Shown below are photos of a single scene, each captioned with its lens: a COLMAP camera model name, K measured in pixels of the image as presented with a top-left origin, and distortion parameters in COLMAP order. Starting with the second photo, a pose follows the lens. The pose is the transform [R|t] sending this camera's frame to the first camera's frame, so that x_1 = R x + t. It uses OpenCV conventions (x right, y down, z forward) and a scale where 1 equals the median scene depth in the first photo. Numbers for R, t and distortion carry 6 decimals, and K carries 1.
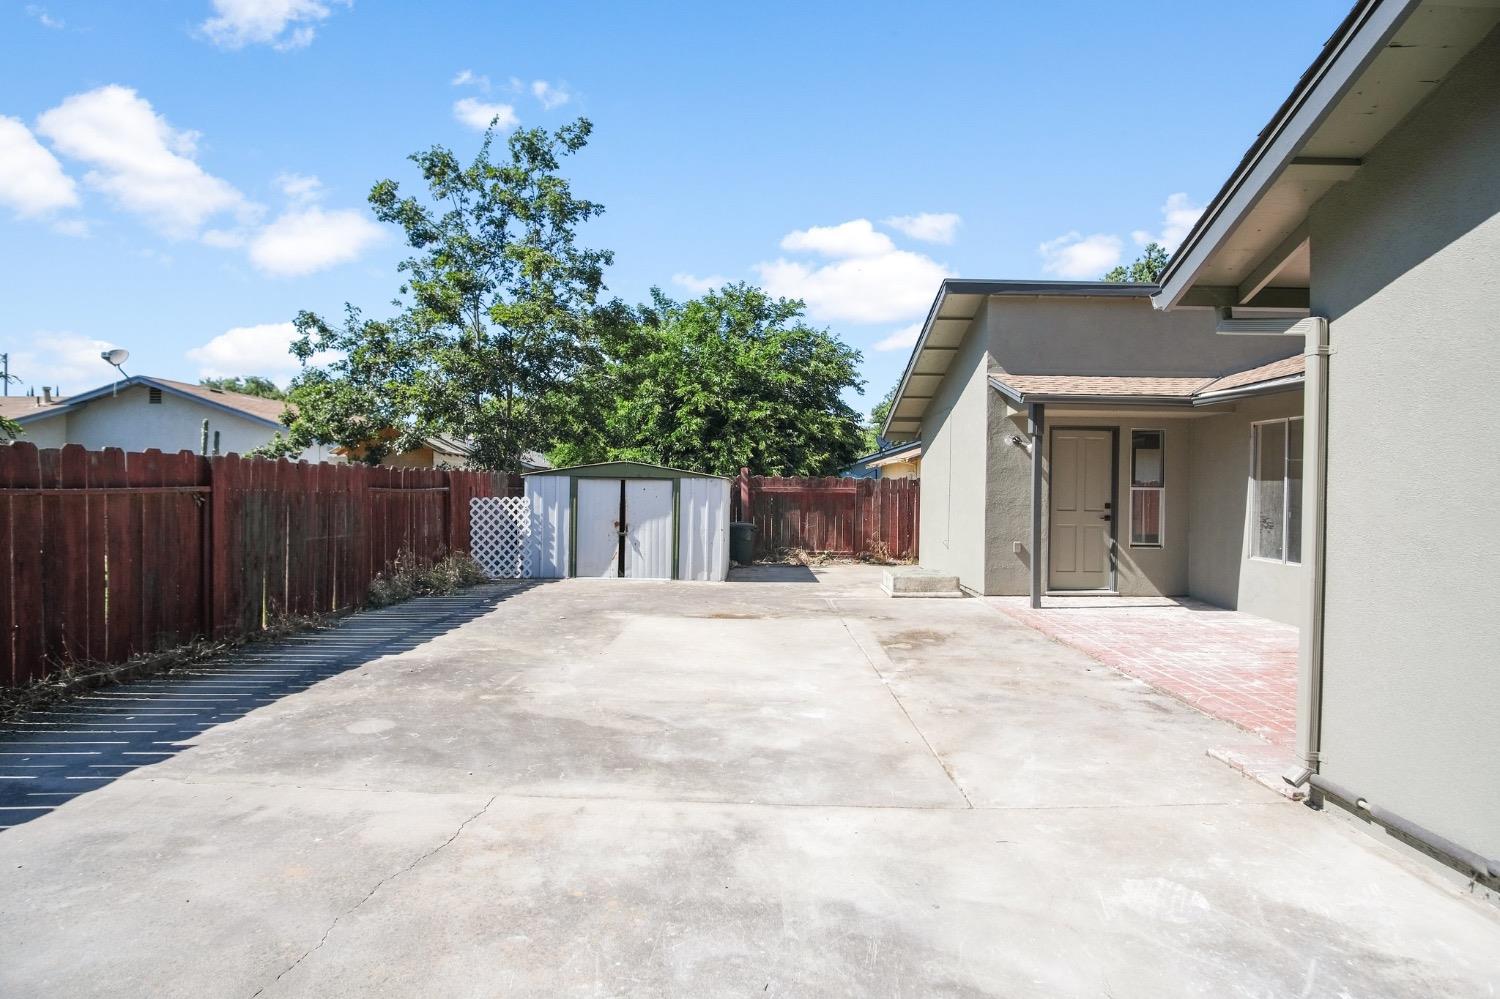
lens RADIAL K [[800.9, 0, 751.5], [0, 800.9, 495.3], [0, 0, 1]] dist [-0.032499, 0.008082]
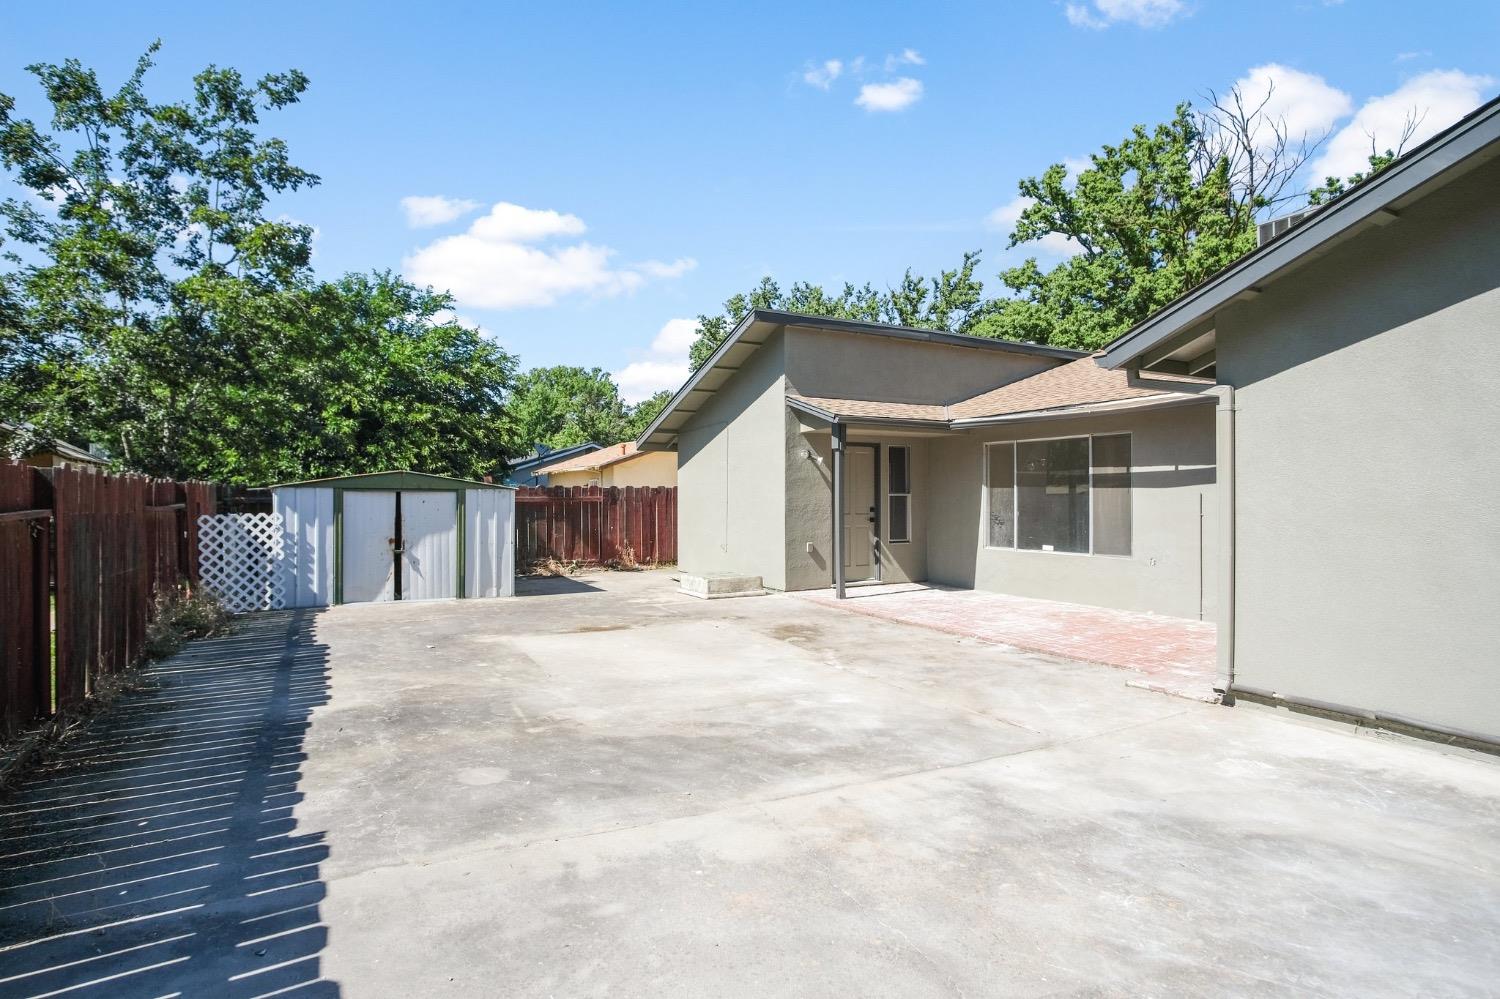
lens RADIAL K [[800.9, 0, 751.5], [0, 800.9, 495.3], [0, 0, 1]] dist [-0.032499, 0.008082]
pose [[0.879092, -0.012712, 0.476482, -0.238895], [0.015870, 0.999871, -0.002604, -0.006552], [-0.476388, 0.009851, 0.879180, 0.024914]]
